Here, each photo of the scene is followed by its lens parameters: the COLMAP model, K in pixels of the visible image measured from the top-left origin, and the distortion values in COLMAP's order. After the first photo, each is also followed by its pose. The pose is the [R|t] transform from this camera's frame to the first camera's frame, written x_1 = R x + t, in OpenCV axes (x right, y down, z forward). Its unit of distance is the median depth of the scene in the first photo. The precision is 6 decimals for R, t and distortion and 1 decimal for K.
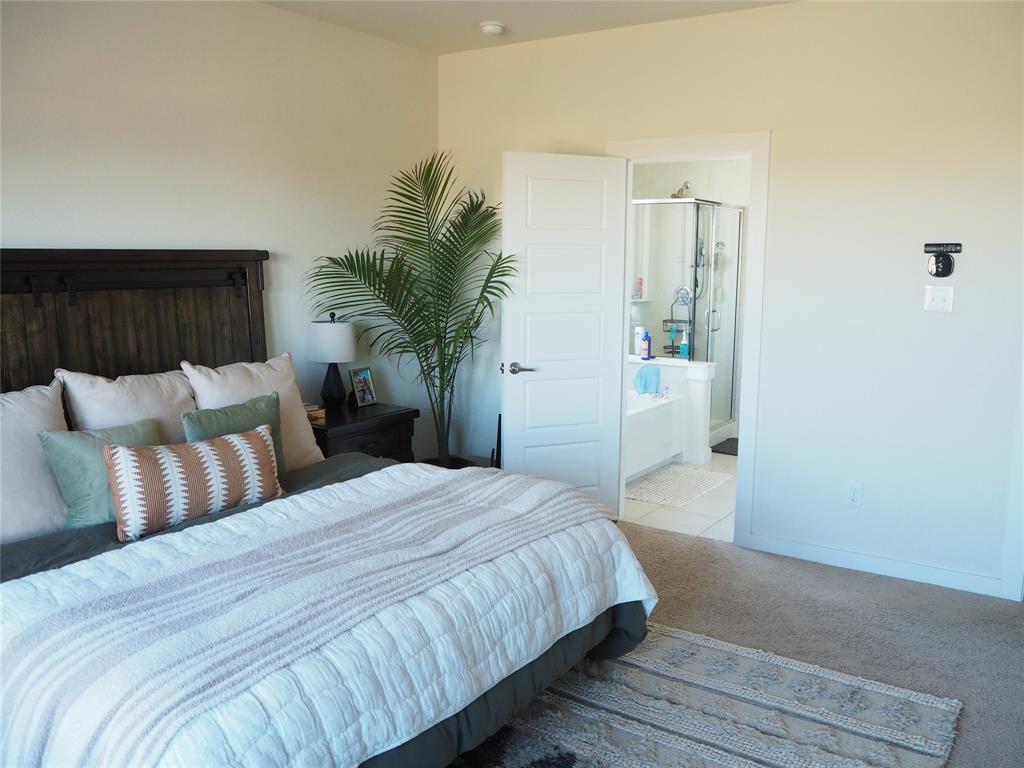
lens RADIAL K [[857.1, 0, 512.0], [0, 857.1, 384.0], [0, 0, 1]] dist [-0.071783, 0.014251]
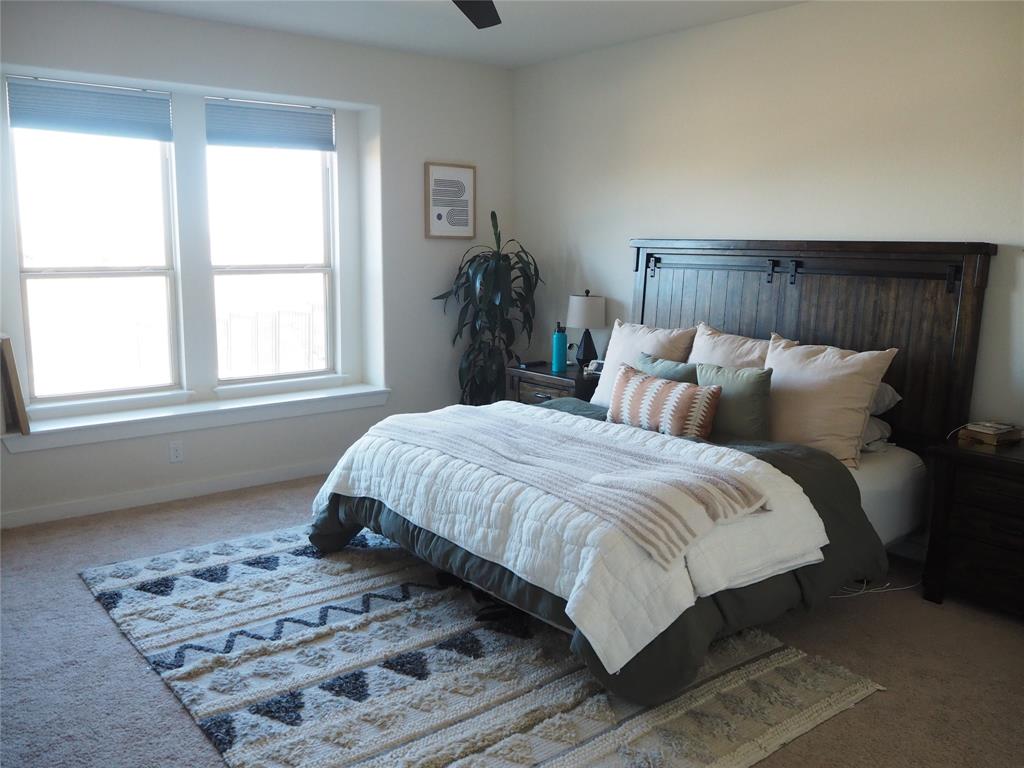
lens RADIAL K [[857.1, 0, 512.0], [0, 857.1, 384.0], [0, 0, 1]] dist [-0.071783, 0.014251]
pose [[-0.291296, 0.145003, -0.945580, 1.050985], [-0.155161, 0.968196, 0.196270, -0.163946], [0.943966, 0.203890, -0.259533, 1.182147]]
